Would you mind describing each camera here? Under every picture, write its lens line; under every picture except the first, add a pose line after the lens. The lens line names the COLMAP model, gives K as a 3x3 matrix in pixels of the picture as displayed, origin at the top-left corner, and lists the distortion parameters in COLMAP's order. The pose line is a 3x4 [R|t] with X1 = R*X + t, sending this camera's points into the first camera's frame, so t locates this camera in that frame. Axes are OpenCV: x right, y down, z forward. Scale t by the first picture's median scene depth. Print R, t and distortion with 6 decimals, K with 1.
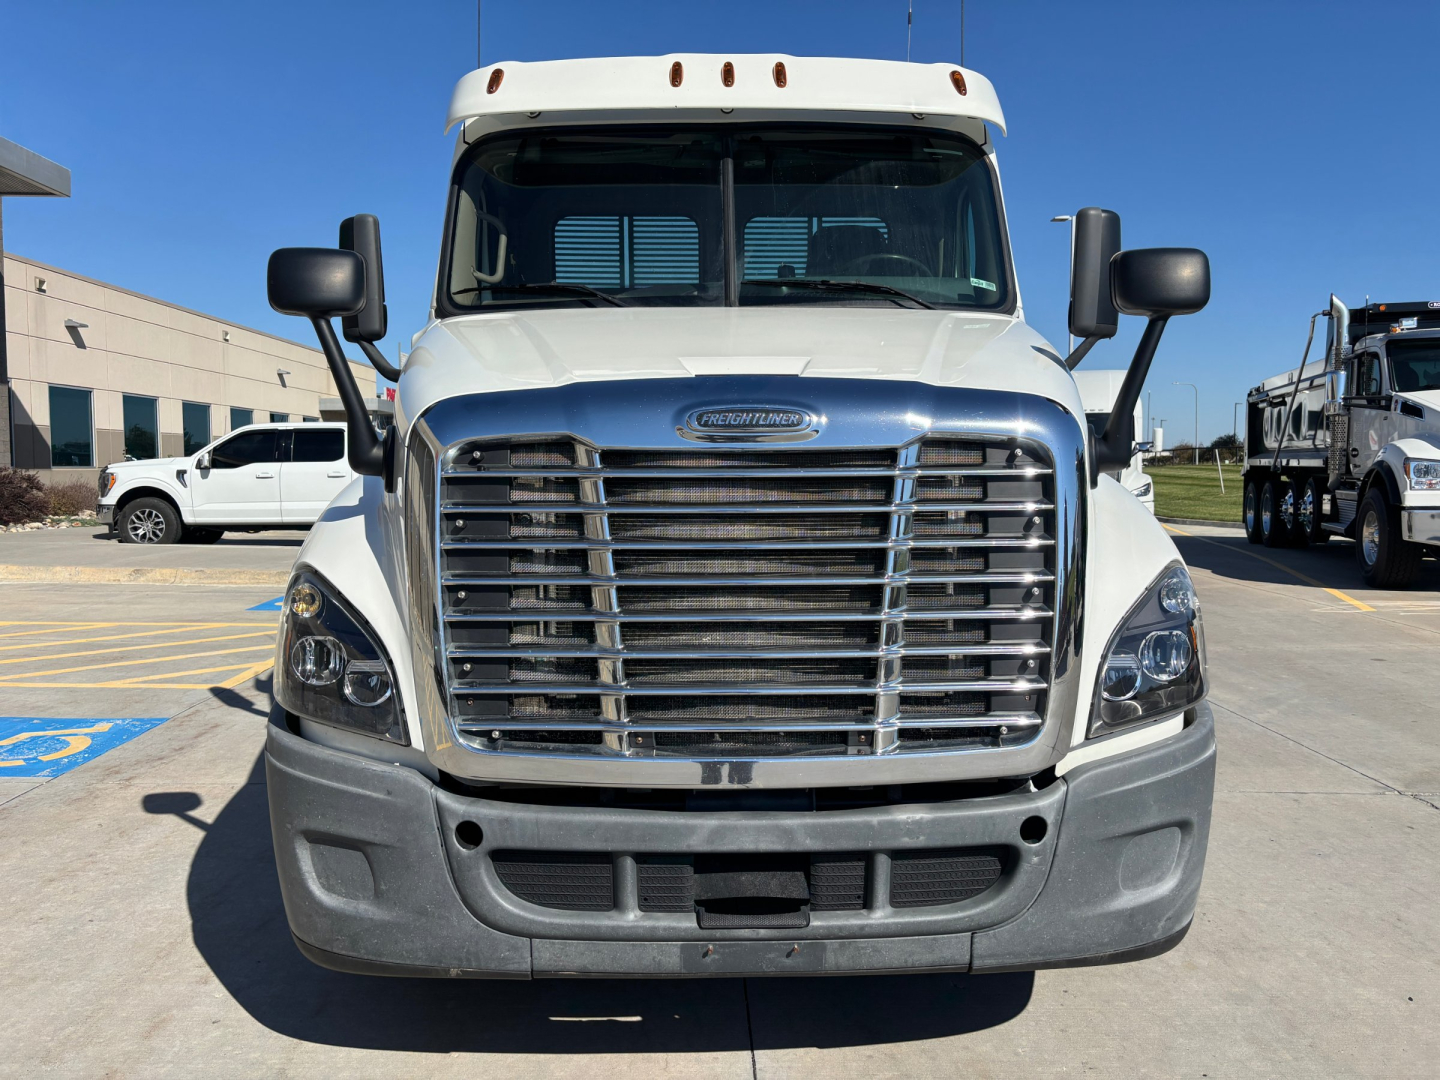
lens RADIAL K [[1082.2, 0, 715.9], [0, 1082.2, 533.3], [0, 0, 1]] dist [0.028128, -0.040839]
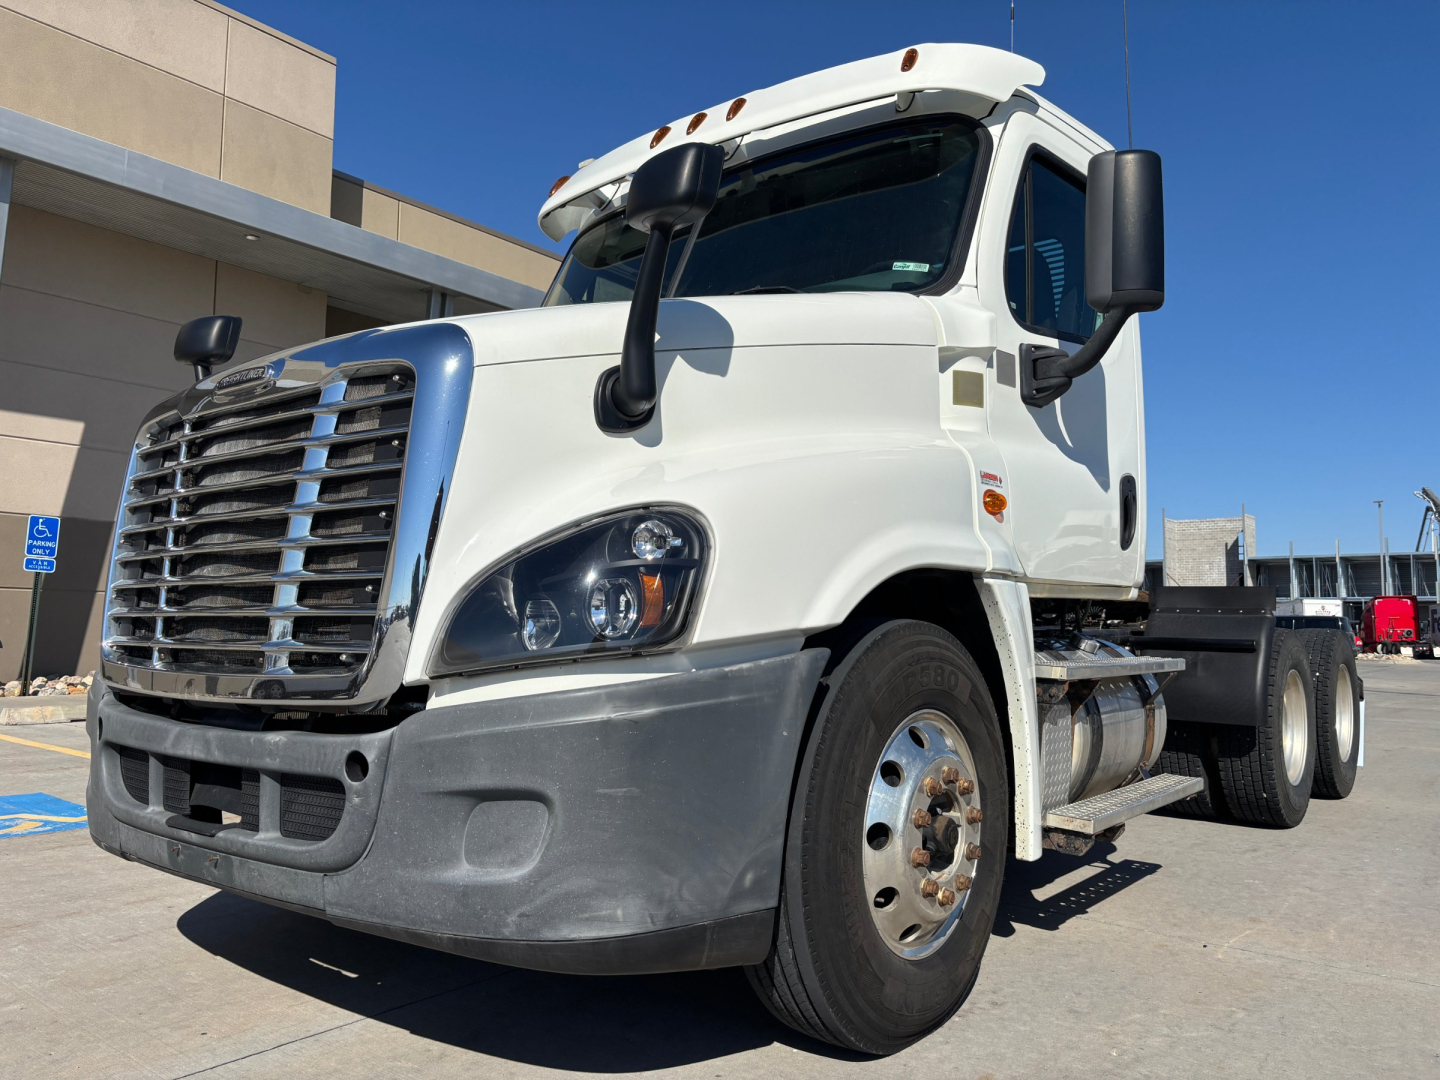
lens RADIAL K [[1082.2, 0, 716.1], [0, 1082.2, 542.3], [0, 0, 1]] dist [0.028128, -0.040839]
pose [[0.773511, -0.035972, -0.632761, 1.103930], [-0.058456, 0.990083, -0.127745, 0.179662], [0.631081, 0.135801, 0.763737, 0.447202]]
